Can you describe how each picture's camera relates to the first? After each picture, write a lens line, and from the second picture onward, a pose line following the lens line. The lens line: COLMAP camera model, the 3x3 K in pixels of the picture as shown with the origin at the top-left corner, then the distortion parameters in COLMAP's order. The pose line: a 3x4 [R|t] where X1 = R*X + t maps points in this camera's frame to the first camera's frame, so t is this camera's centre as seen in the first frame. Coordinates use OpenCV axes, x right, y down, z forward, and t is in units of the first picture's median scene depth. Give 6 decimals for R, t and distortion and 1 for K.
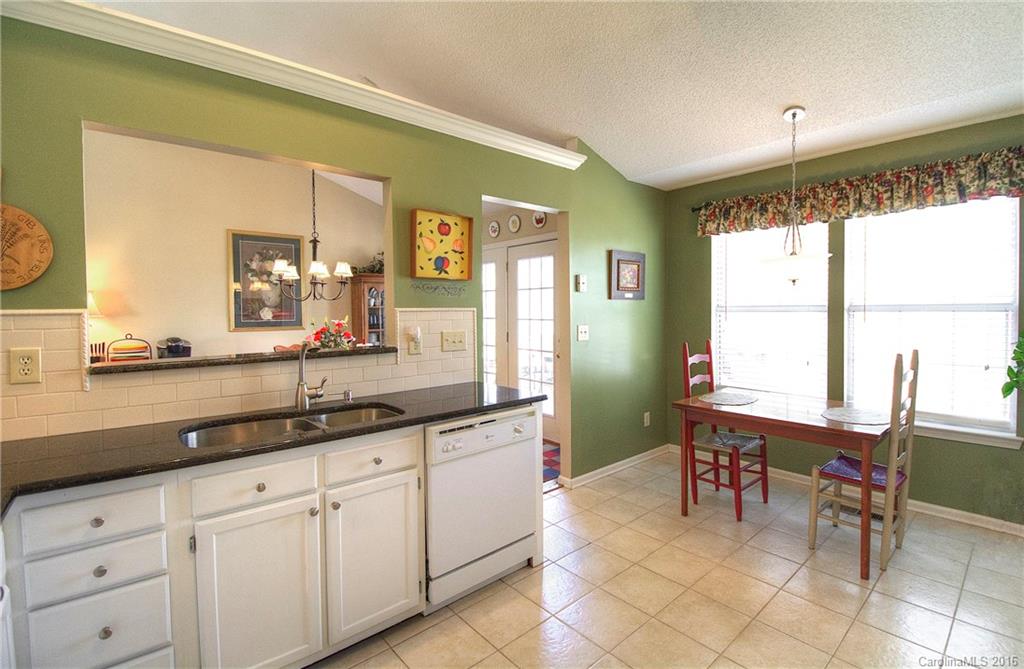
lens RADIAL K [[457.4, 0, 510.3], [0, 457.4, 326.8], [0, 0, 1]] dist [-0.026621, -0.000519]
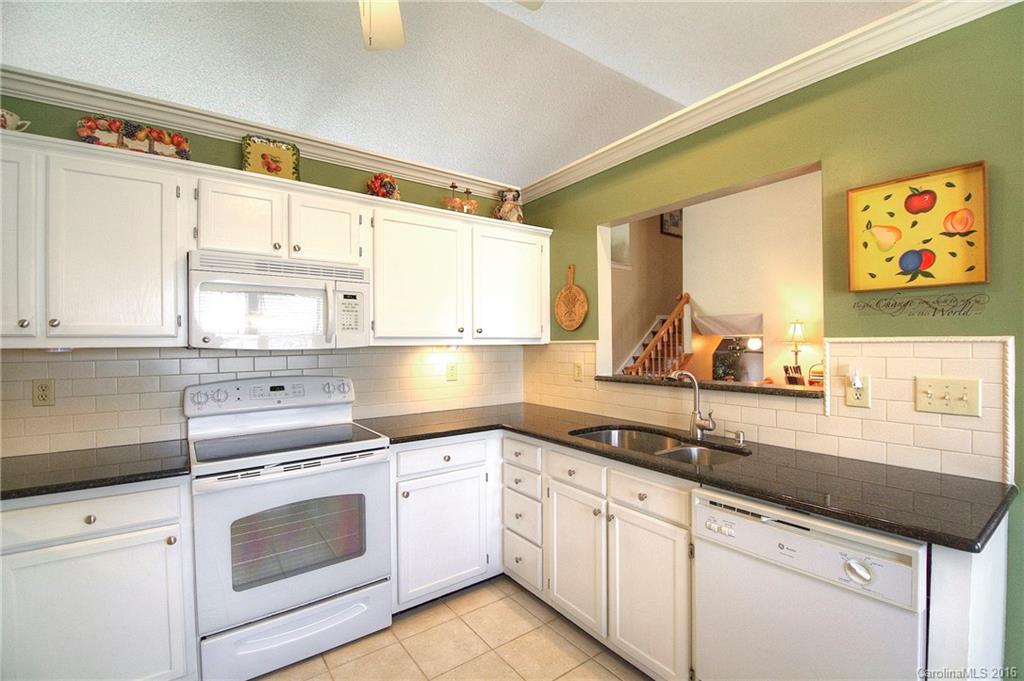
lens RADIAL K [[452.6, 0, 515.9], [0, 452.6, 342.9], [0, 0, 1]] dist [-0.030305, -0.001975]
pose [[-0.083428, 0.015739, -0.996389, 0.469510], [-0.019912, 0.999649, 0.017458, -0.033702], [0.996315, 0.021296, -0.083086, 0.543714]]
